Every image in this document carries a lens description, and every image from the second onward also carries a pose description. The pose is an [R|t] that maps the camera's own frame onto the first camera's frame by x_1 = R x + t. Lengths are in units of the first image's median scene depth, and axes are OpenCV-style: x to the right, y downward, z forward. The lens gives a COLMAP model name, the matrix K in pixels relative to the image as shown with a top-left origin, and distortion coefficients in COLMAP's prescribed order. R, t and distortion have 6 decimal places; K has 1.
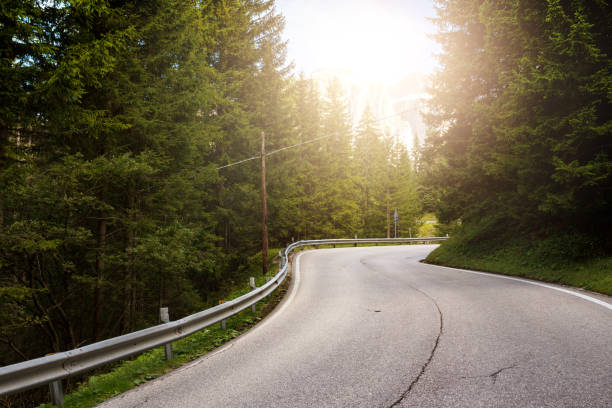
lens RADIAL K [[674.7, 0, 306.0], [0, 674.7, 204.0], [0, 0, 1]] dist [0.007186, 0.126703]
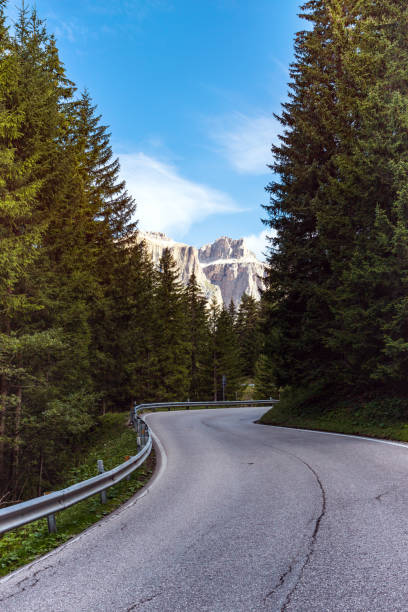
lens RADIAL K [[674.7, 0, 204.0], [0, 674.7, 306.0], [0, 0, 1]] dist [0.007186, 0.126703]
pose [[0.991475, 0.013875, 0.129555, -0.060800], [-0.002276, 0.996006, -0.089253, -0.005870], [-0.130276, 0.088197, 0.987547, -0.090130]]
